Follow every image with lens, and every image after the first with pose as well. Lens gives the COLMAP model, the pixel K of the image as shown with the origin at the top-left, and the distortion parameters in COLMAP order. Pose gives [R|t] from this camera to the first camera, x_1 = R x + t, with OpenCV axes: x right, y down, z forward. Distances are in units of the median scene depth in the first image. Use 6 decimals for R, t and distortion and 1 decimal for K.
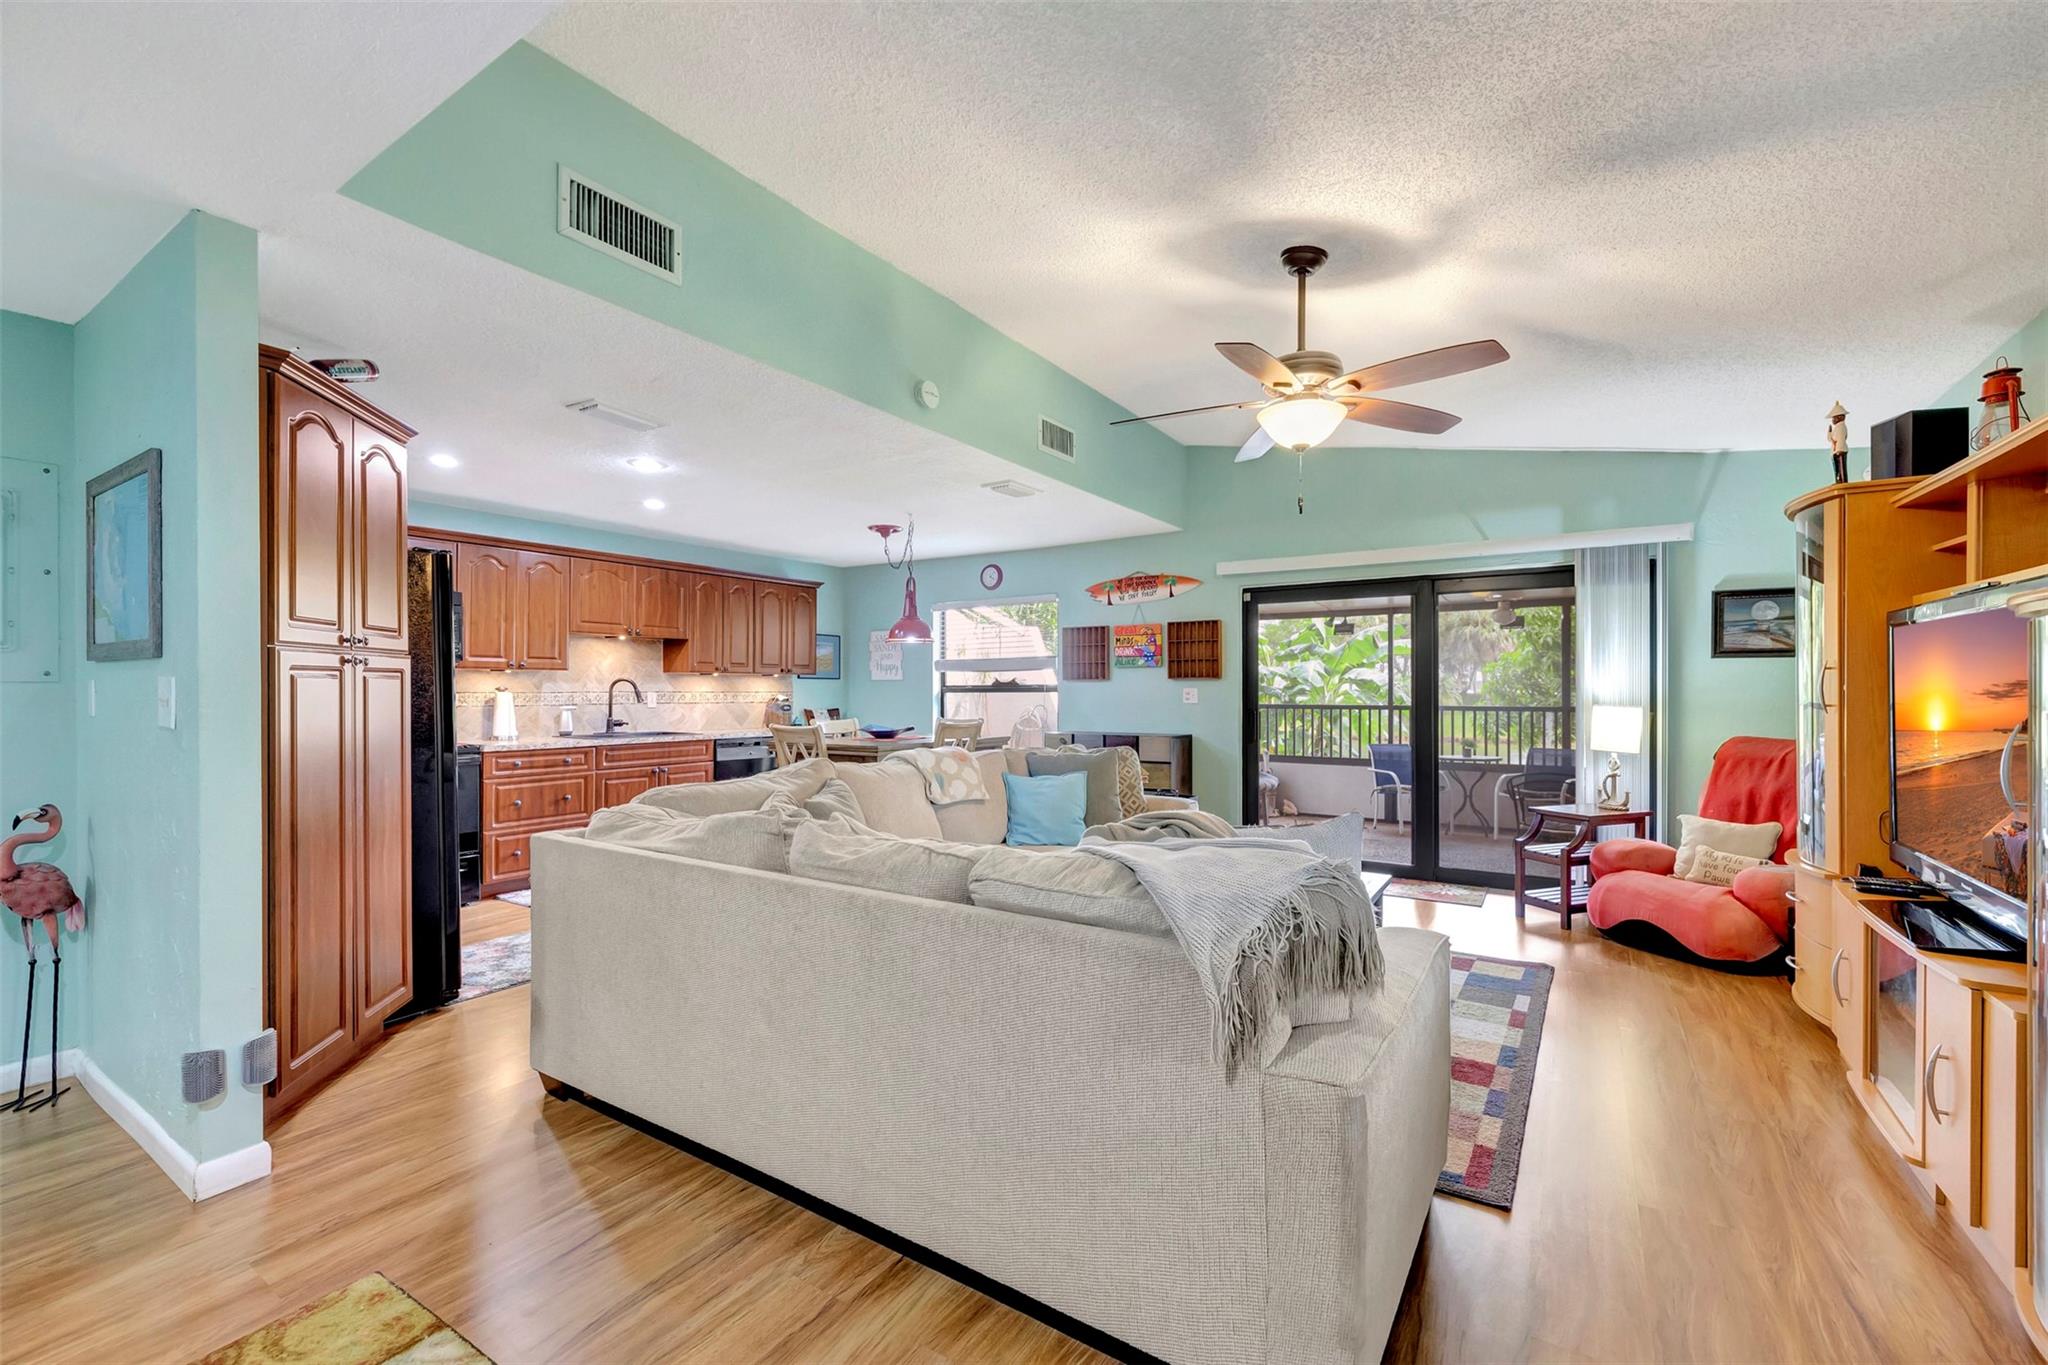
lens RADIAL K [[871.8, 0, 1014.7], [0, 871.8, 690.7], [0, 0, 1]] dist [-0.000323, -0.000114]
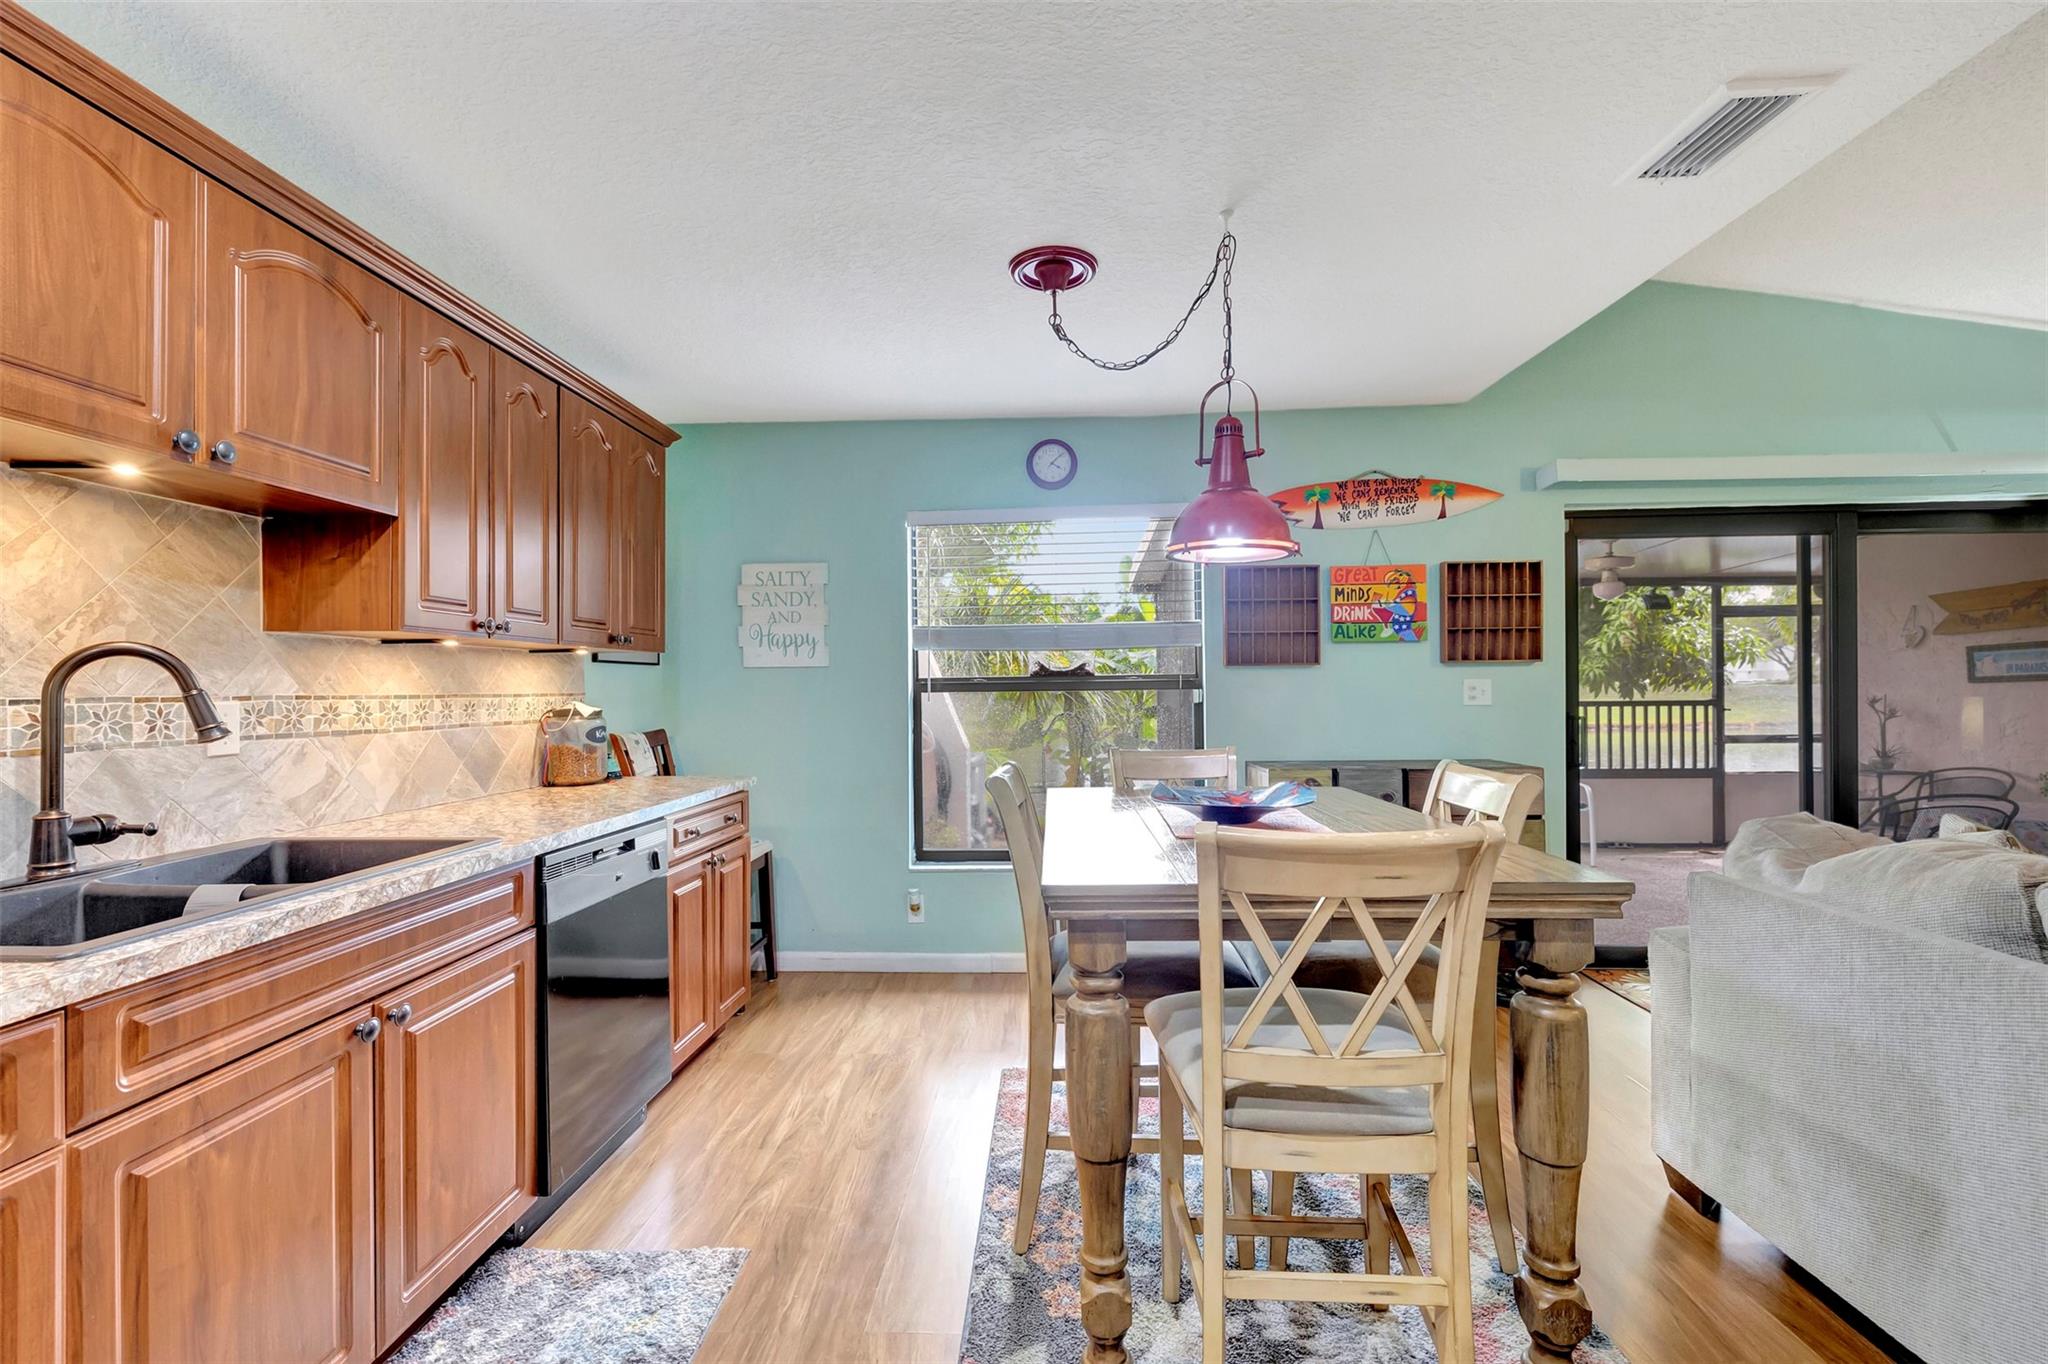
lens RADIAL K [[884.3, 0, 1021.9], [0, 884.3, 687.9], [0, 0, 1]] dist [0.001028, 0.000117]
pose [[0.859146, -0.007891, 0.511670, -0.374429], [0.008863, 0.999961, 0.000539, 0.000267], [-0.511654, 0.004072, 0.859182, 0.686887]]
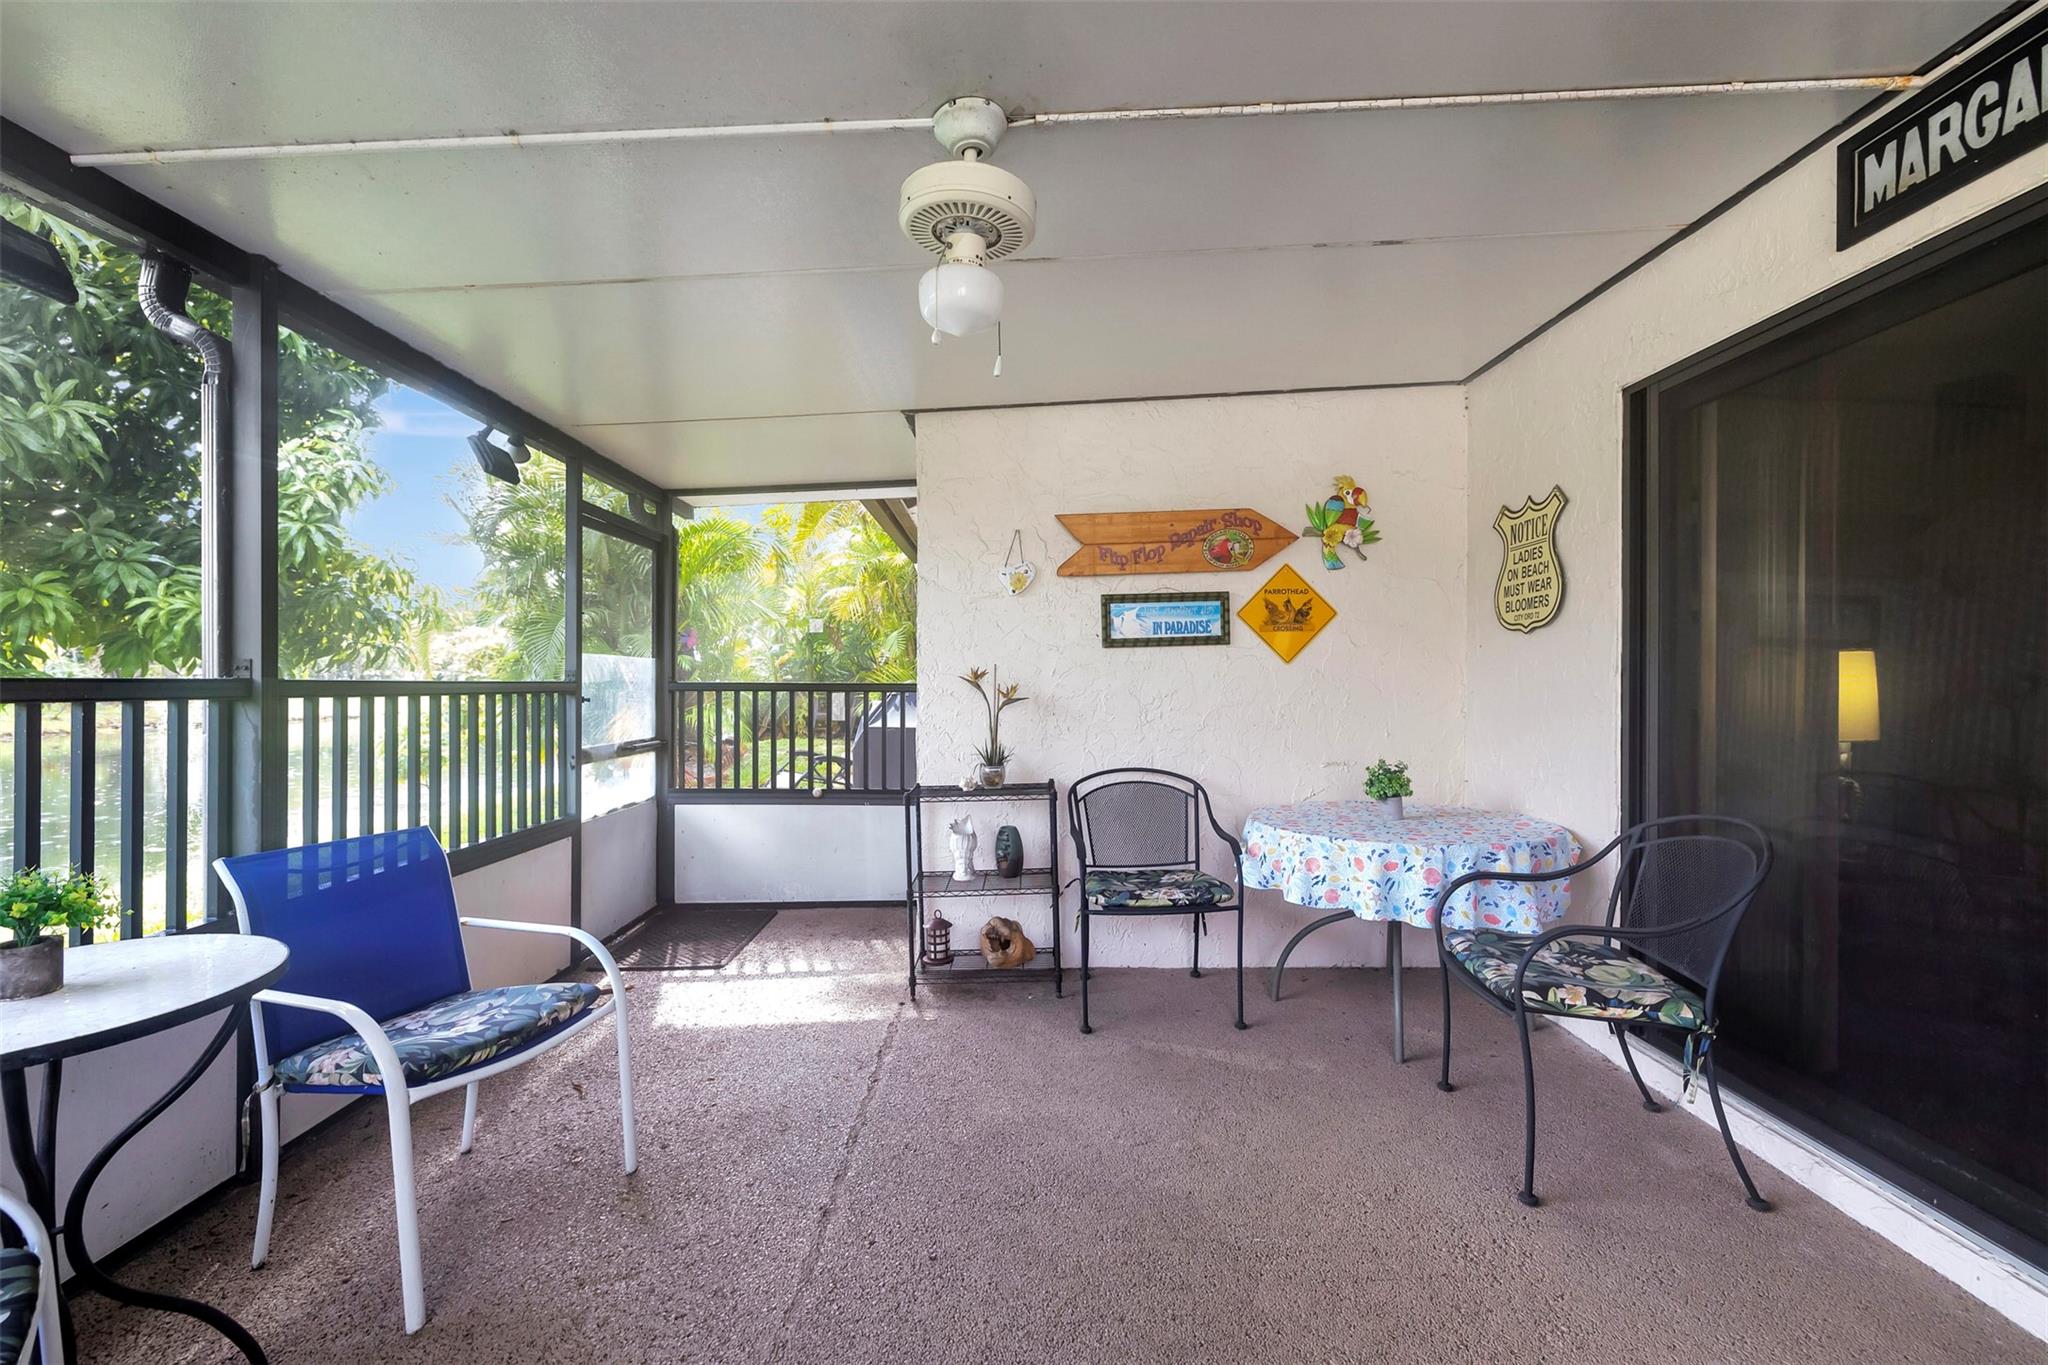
lens RADIAL K [[859.5, 0, 1021.9], [0, 859.5, 685.9], [0, 0, 1]] dist [-0.001141, 0.000031]
pose [[-0.544334, -0.003748, 0.838860, 0.410973], [0.001066, 0.999986, 0.005160, 0.027312], [-0.838868, 0.003703, -0.544322, 1.327069]]
